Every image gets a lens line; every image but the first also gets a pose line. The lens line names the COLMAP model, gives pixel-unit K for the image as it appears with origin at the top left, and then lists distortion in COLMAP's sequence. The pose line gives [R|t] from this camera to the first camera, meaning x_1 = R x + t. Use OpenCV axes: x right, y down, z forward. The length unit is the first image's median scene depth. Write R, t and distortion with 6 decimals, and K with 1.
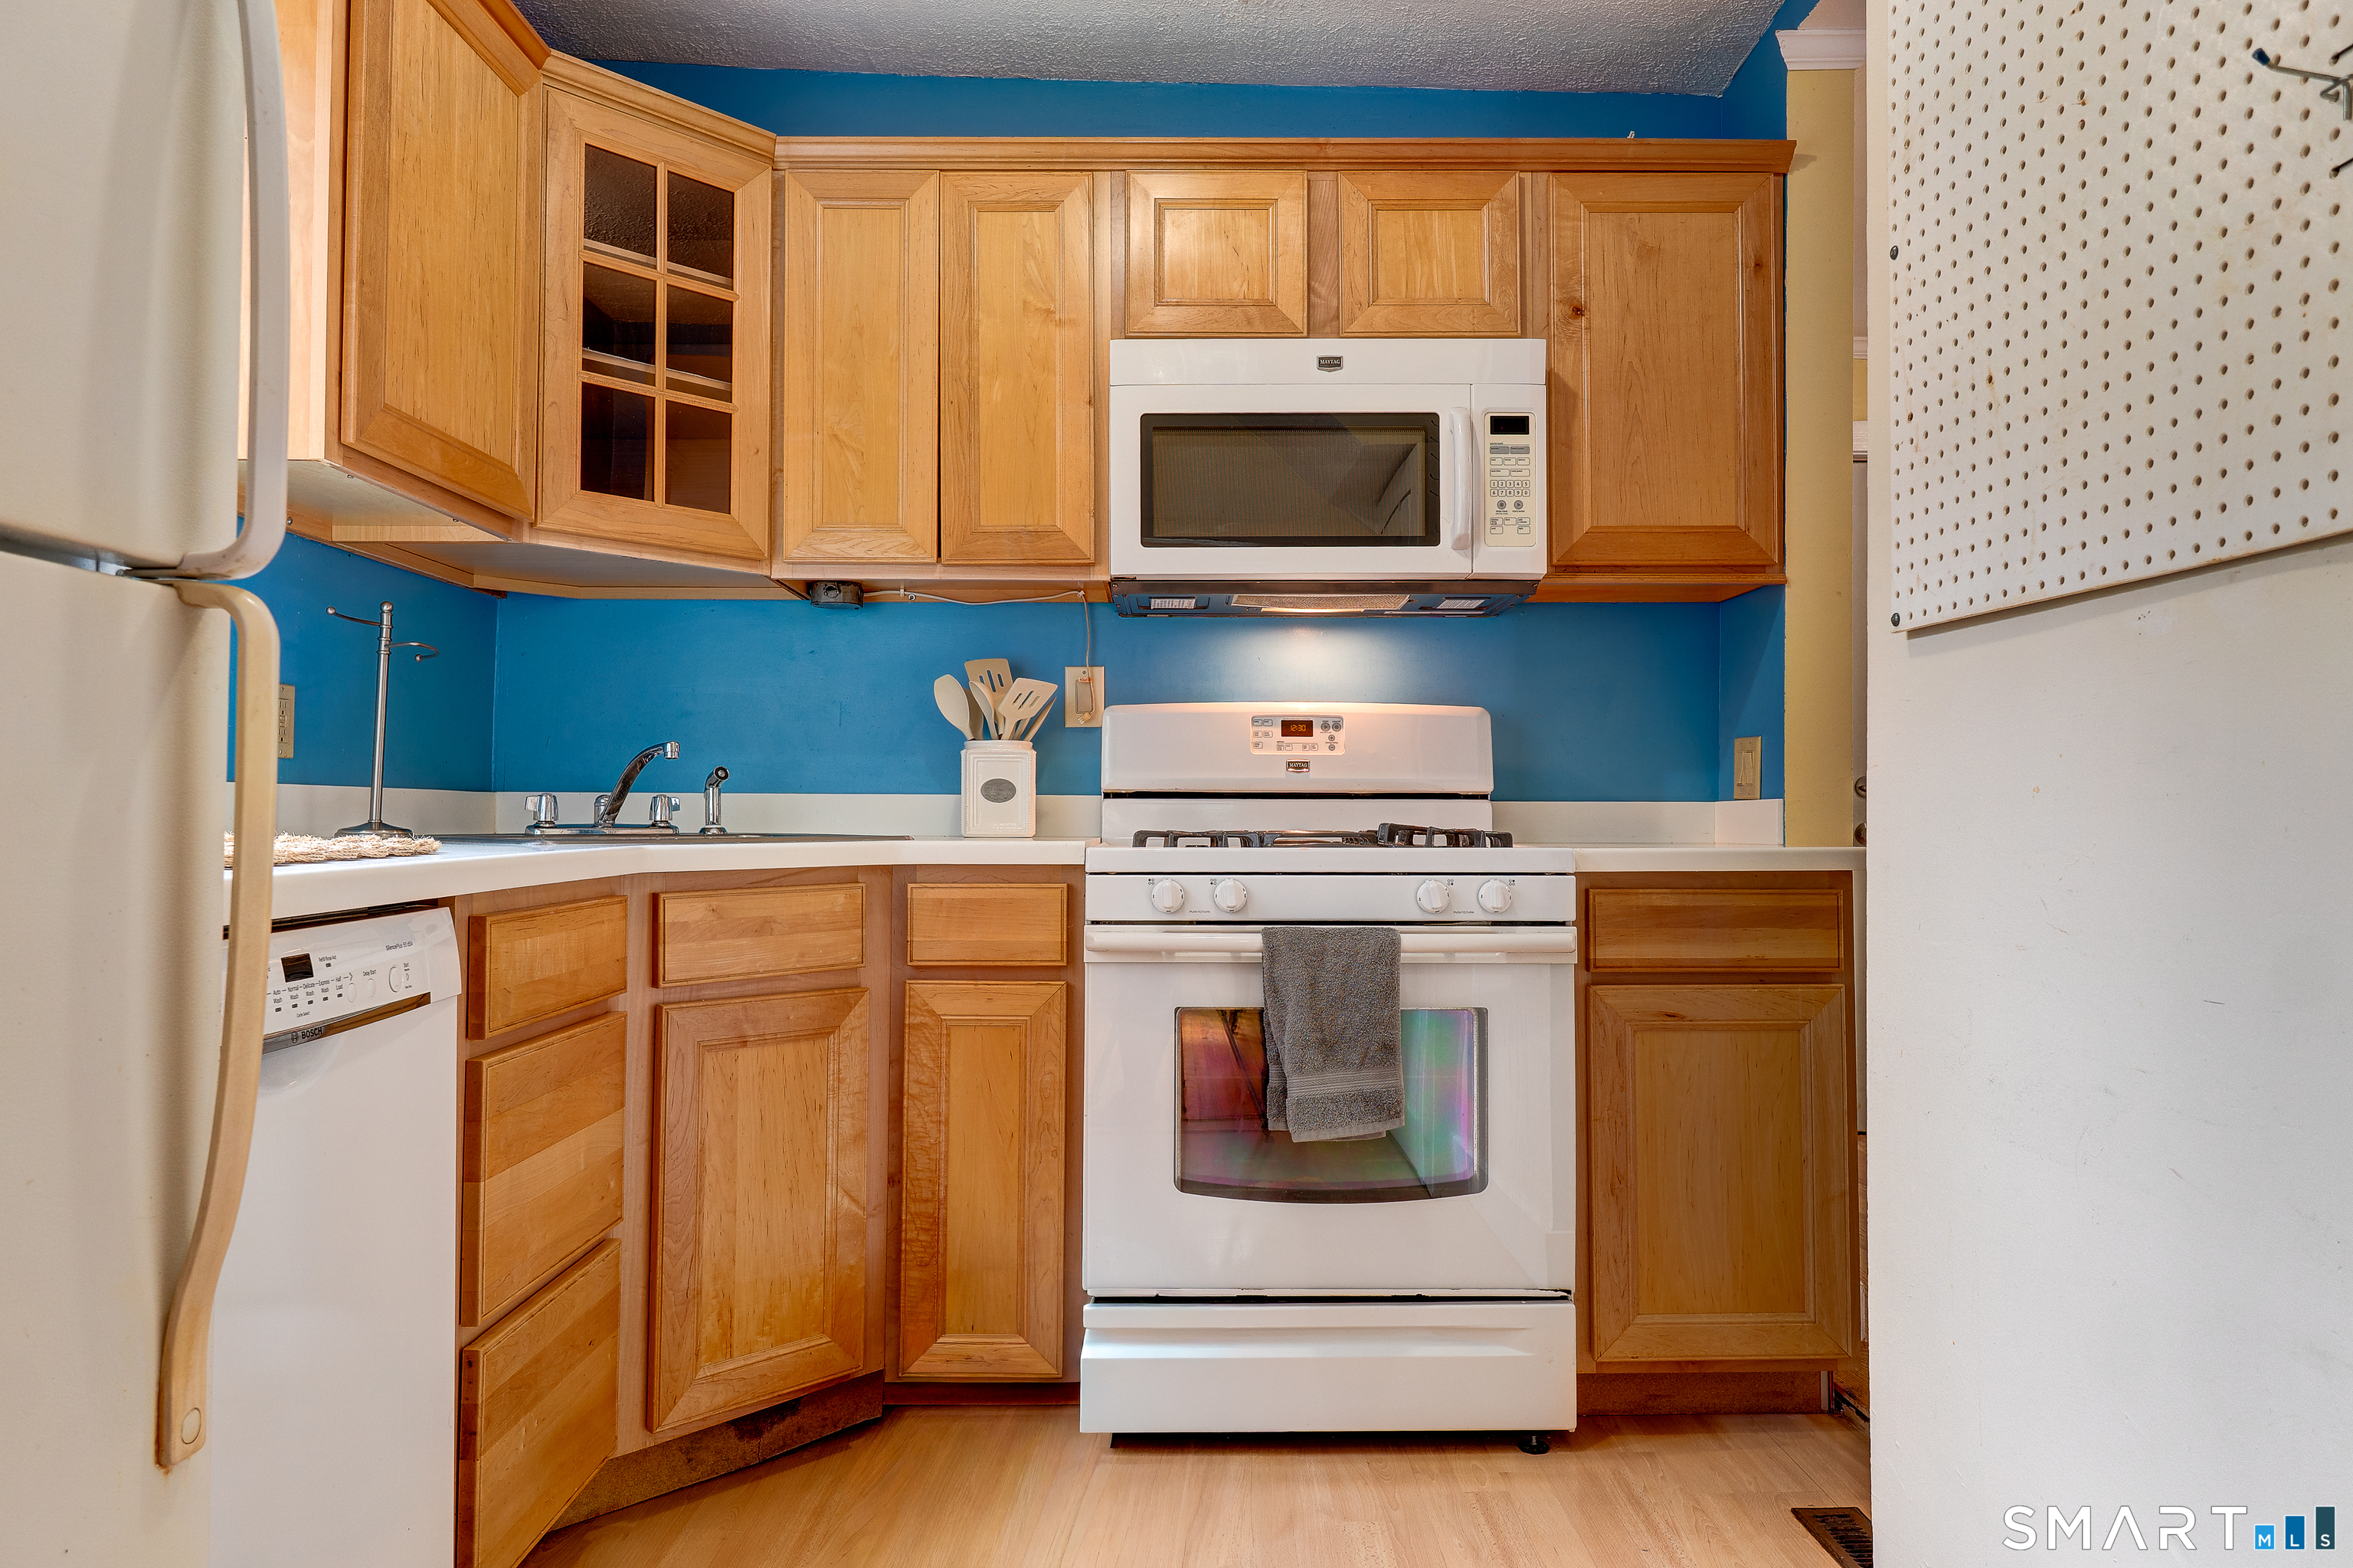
lens RADIAL K [[1460.9, 0, 1180.2], [0, 1460.9, 787.7], [0, 0, 1]] dist [0.010136, 0.000701]
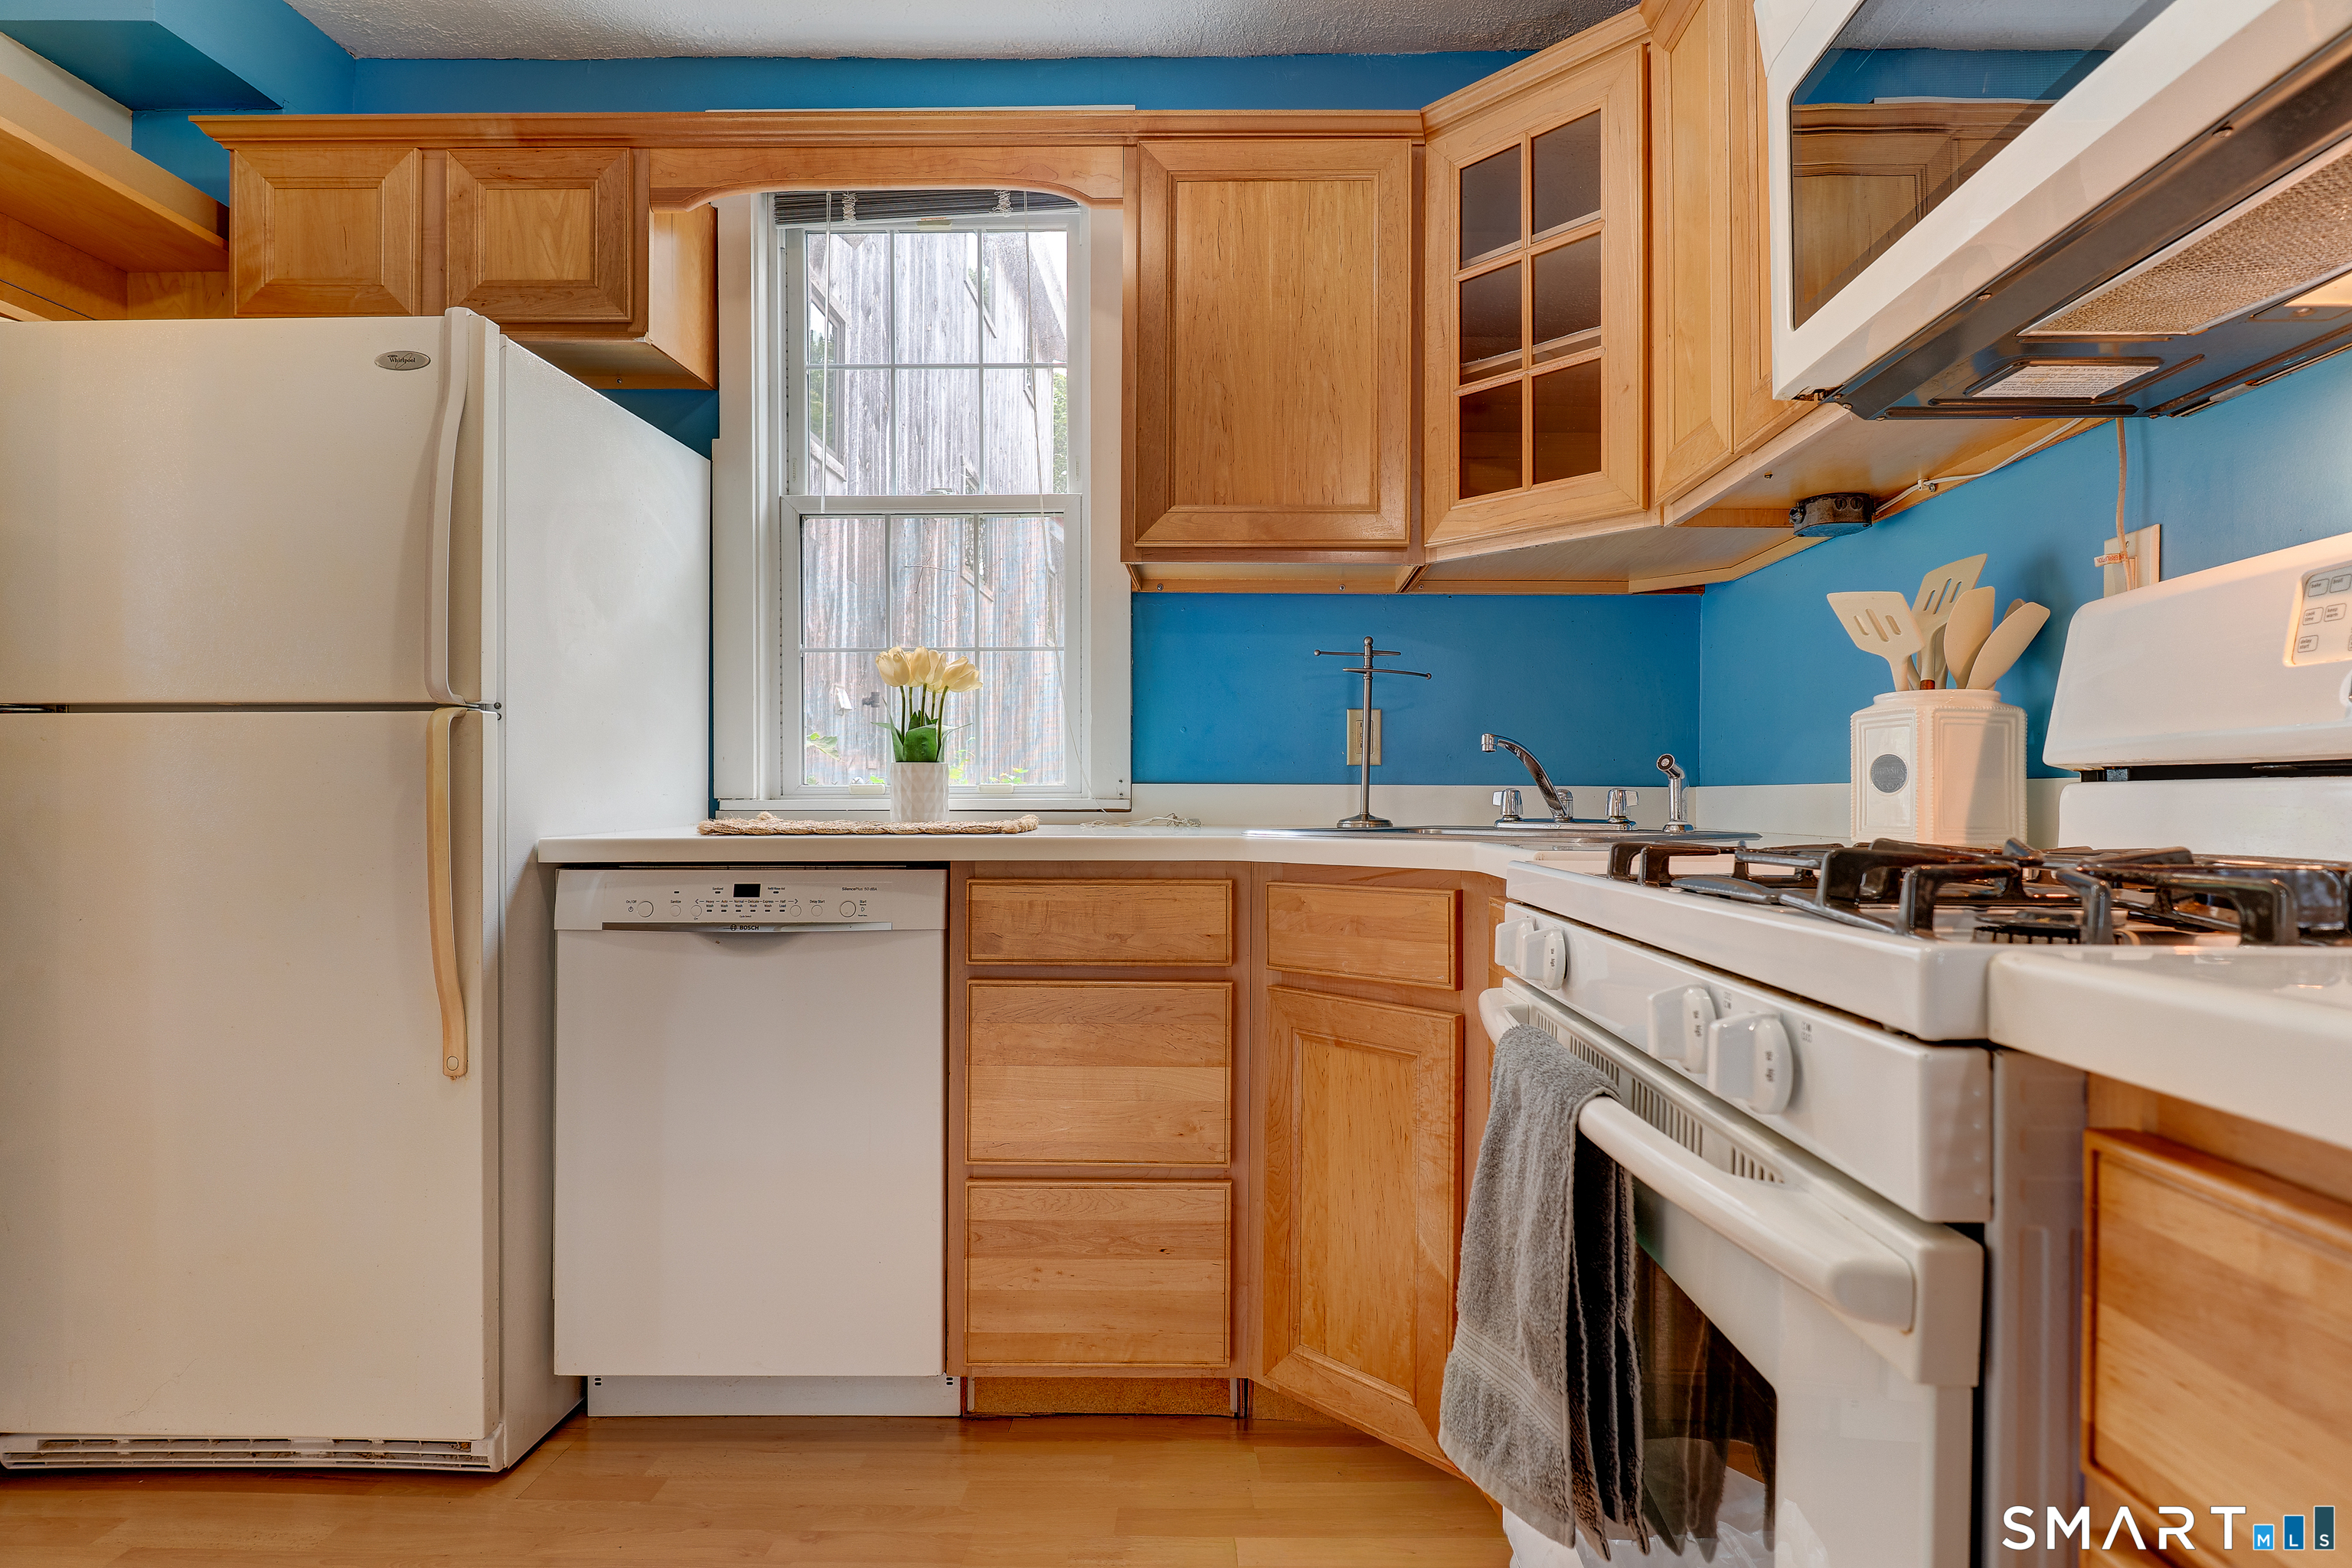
lens RADIAL K [[1226.0, 0, 1238.4], [0, 1226.0, 792.6], [0, 0, 1]] dist [-0.006663, -0.001892]
pose [[-0.002099, -0.010249, -0.999945, 0.464414], [0.013392, 0.999858, -0.010276, 0.013839], [0.999908, -0.013413, -0.001961, 0.833285]]
